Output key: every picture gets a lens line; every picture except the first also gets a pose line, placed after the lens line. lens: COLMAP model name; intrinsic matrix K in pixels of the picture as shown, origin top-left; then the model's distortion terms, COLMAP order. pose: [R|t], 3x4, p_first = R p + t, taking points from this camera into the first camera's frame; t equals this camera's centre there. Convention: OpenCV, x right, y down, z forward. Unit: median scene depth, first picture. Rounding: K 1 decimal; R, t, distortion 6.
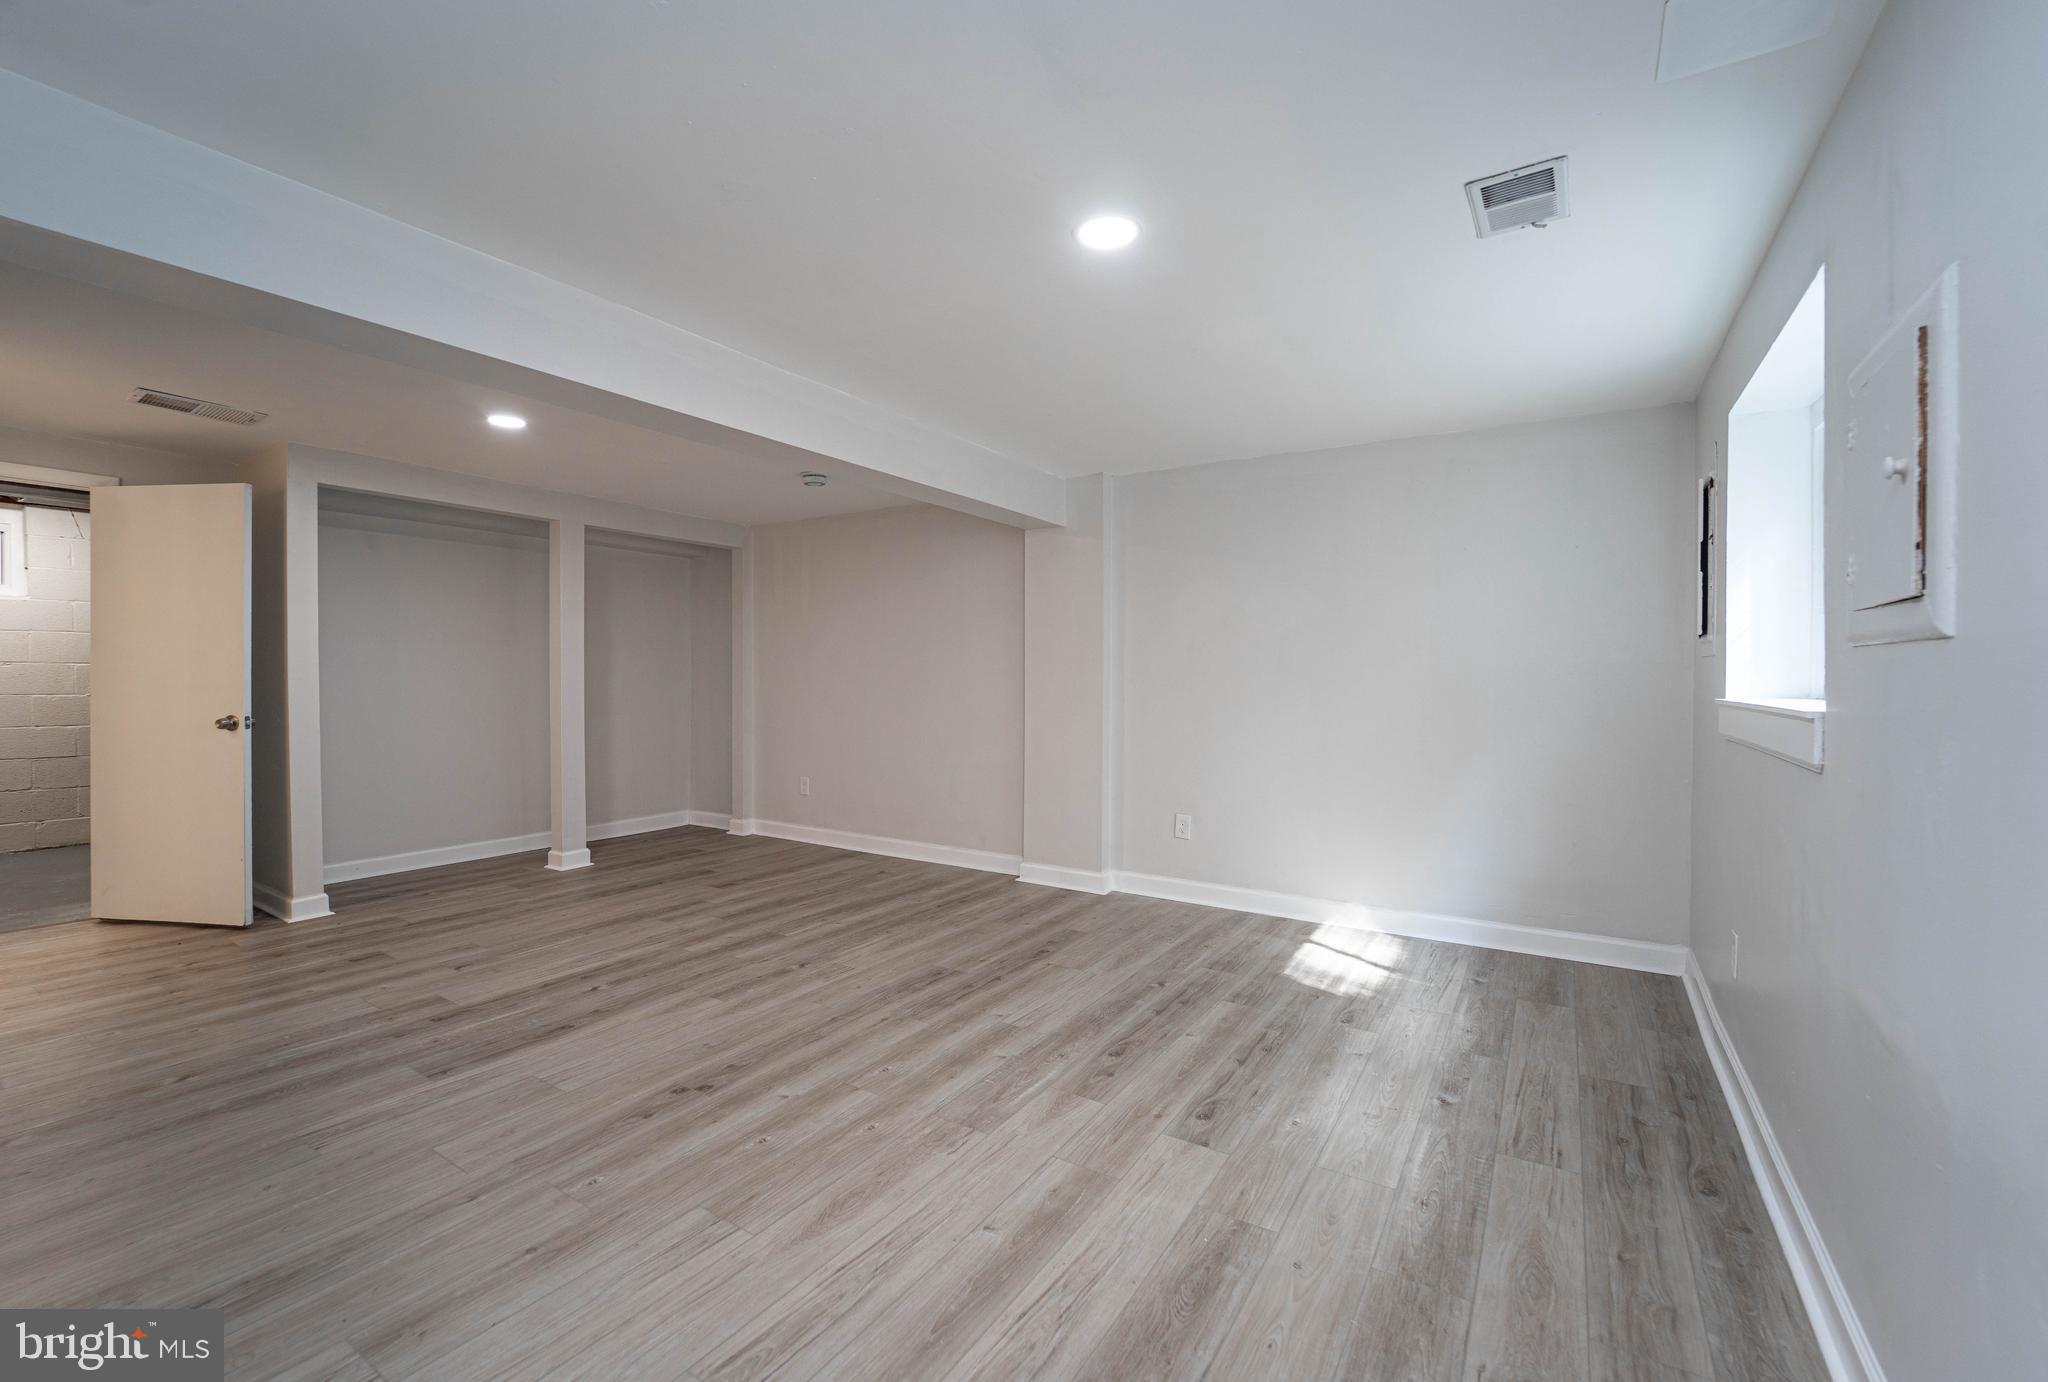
lens RADIAL K [[849.3, 0, 1024.0], [0, 849.3, 691.0], [0, 0, 1]] dist [-0.014628, -0.000114]
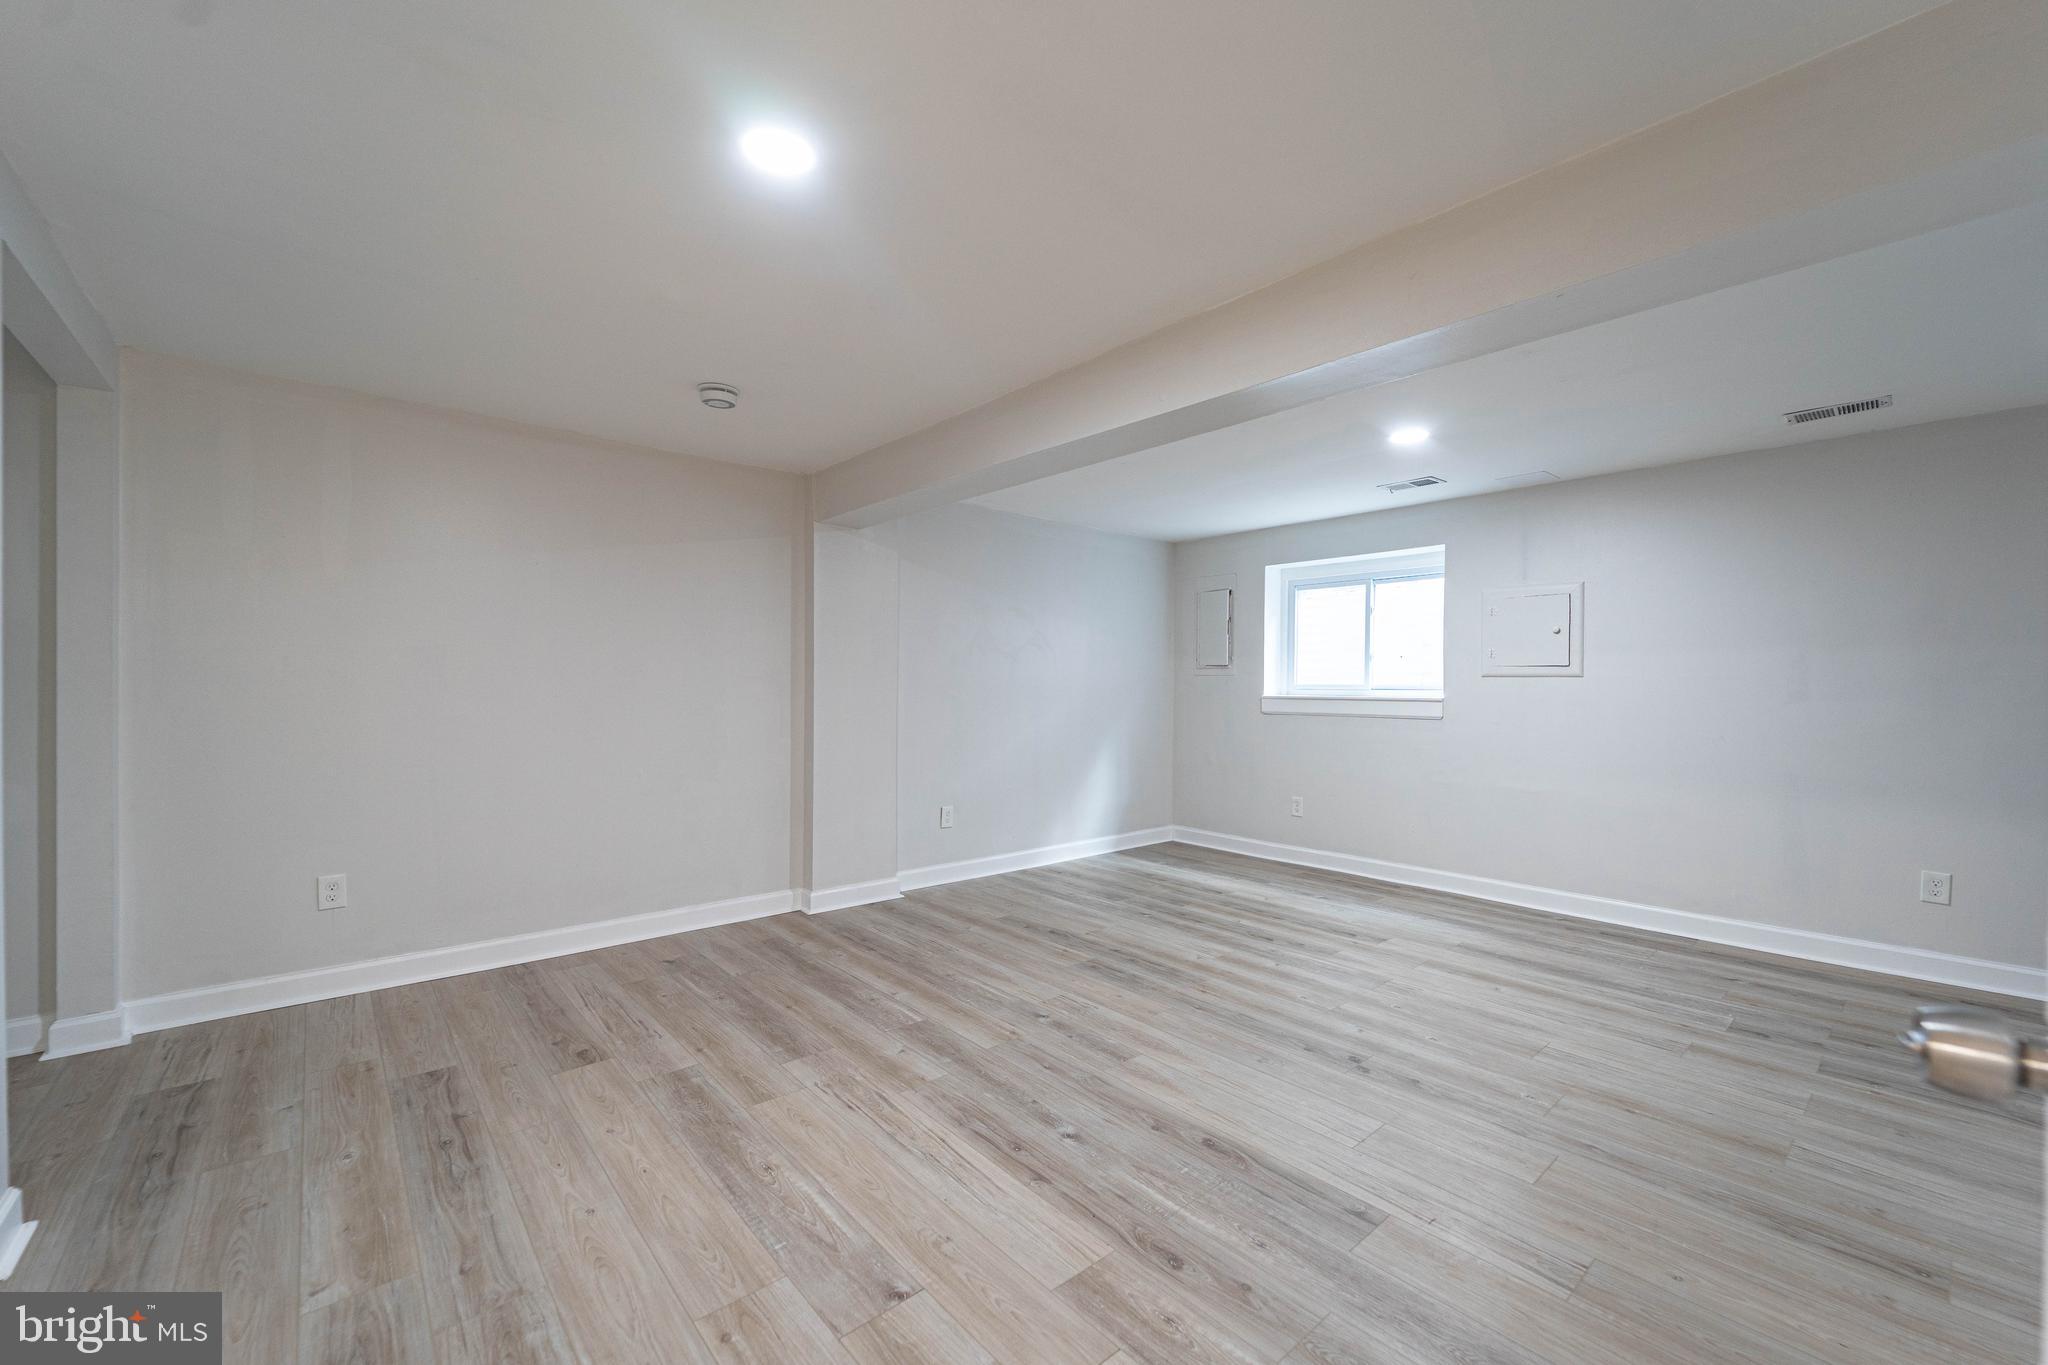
lens RADIAL K [[799.6, 0, 1024.0], [0, 799.6, 682.5], [0, 0, 1]] dist [0.003150, -0.000134]
pose [[0.296283, 0.001723, 0.955099, -1.201494], [0.013542, 0.999890, -0.006004, -0.015307], [-0.955004, 0.014713, 0.296227, 0.878568]]
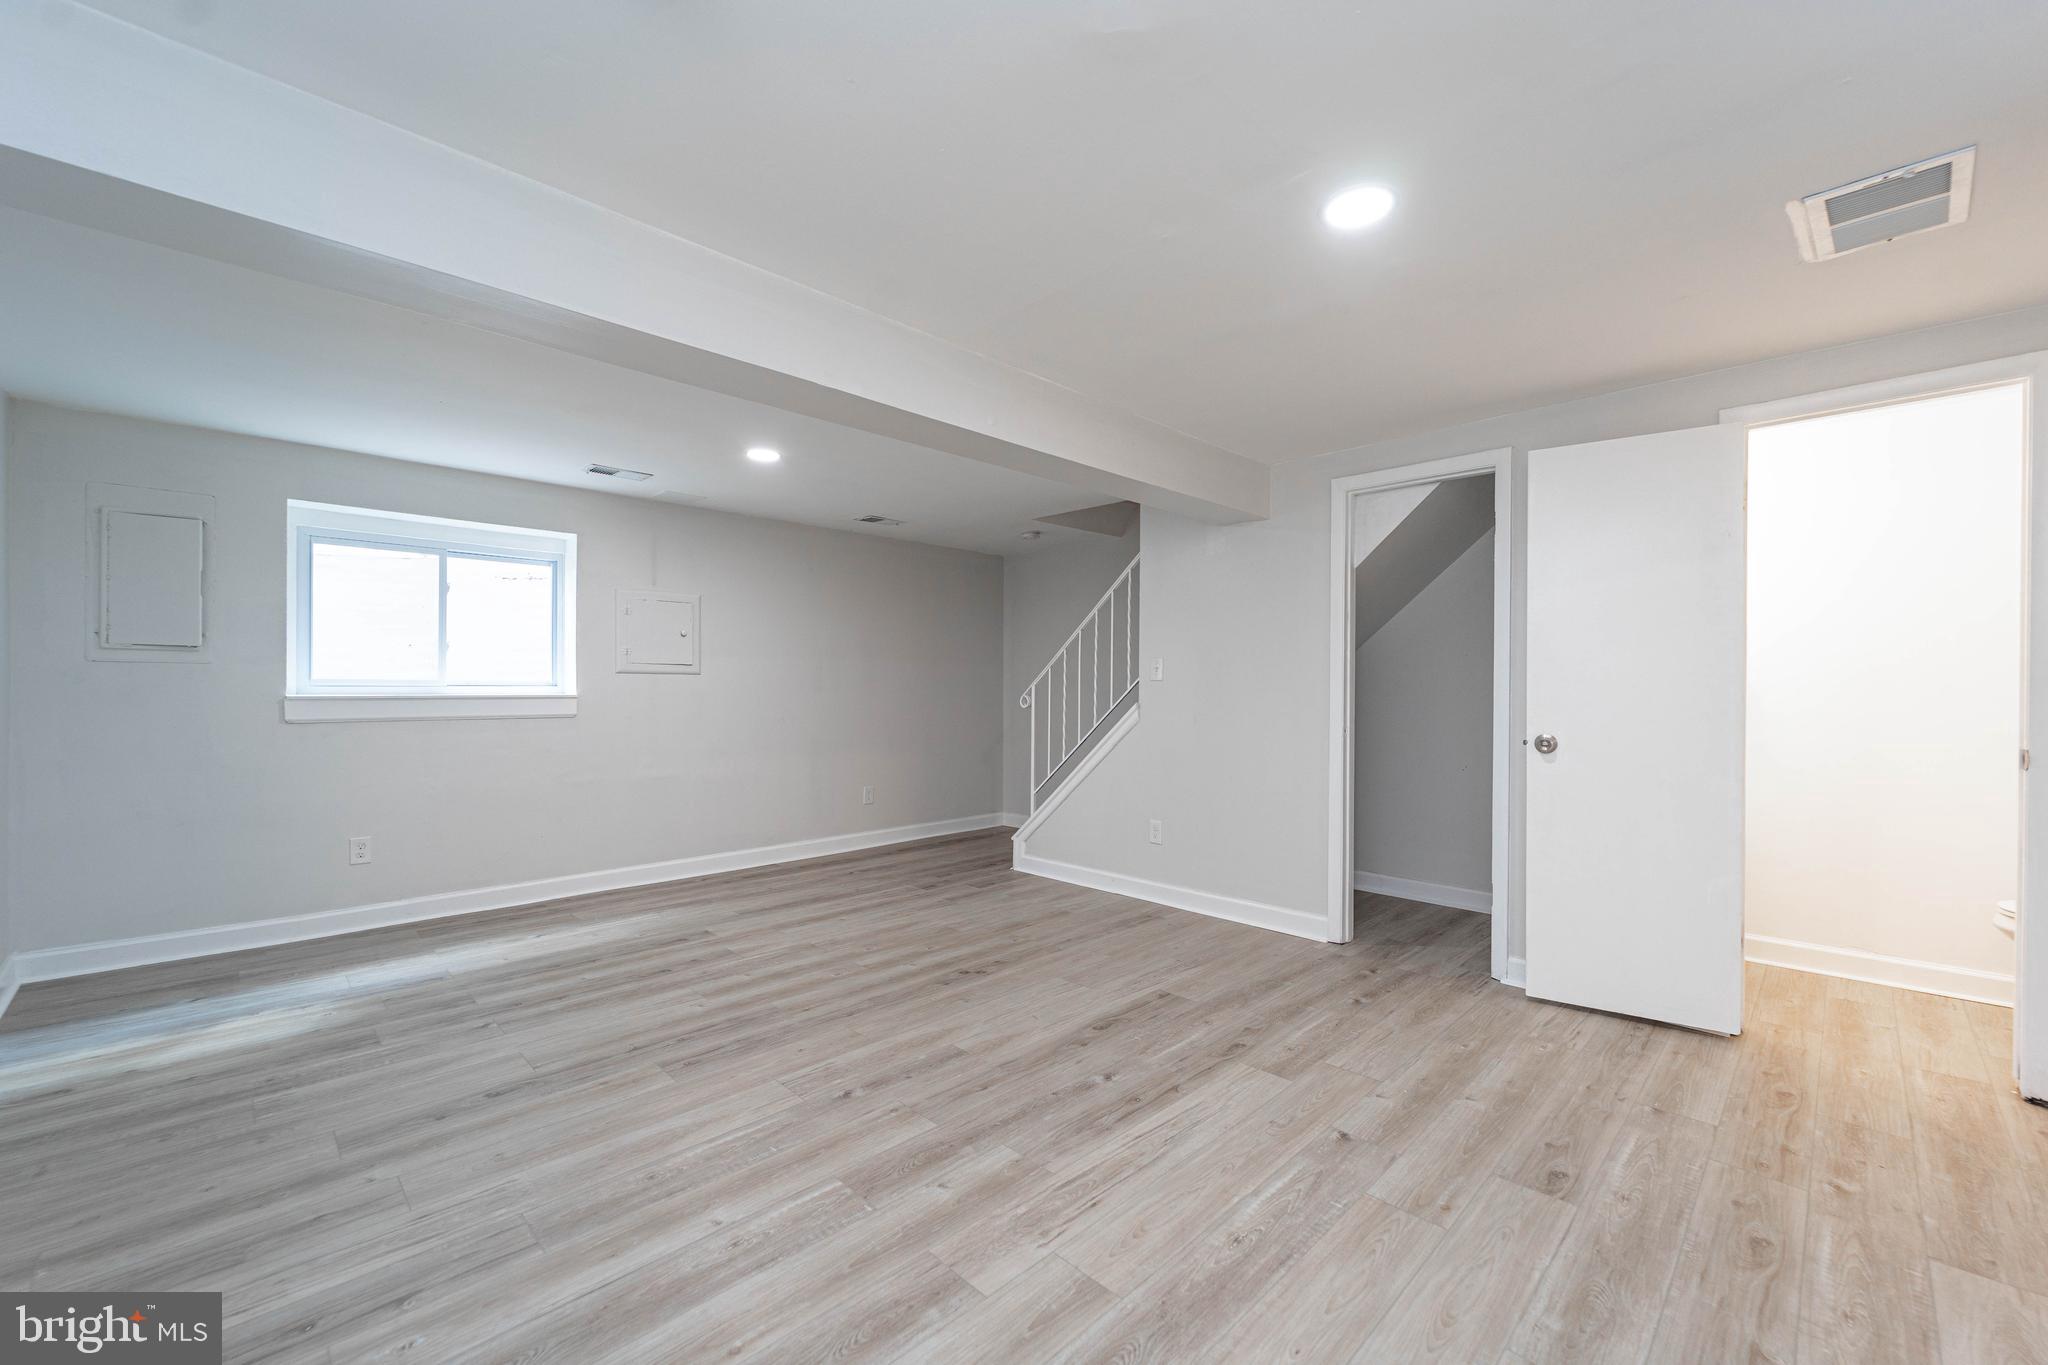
lens RADIAL K [[817.9, 0, 1024.0], [0, 817.9, 682.5], [0, 0, 1]] dist [0.002403, -0.000134]
pose [[-0.969665, -0.006430, 0.244352, -0.647885], [-0.002757, 0.999878, 0.015370, -0.031009], [-0.244421, 0.014230, -0.969565, 1.845302]]
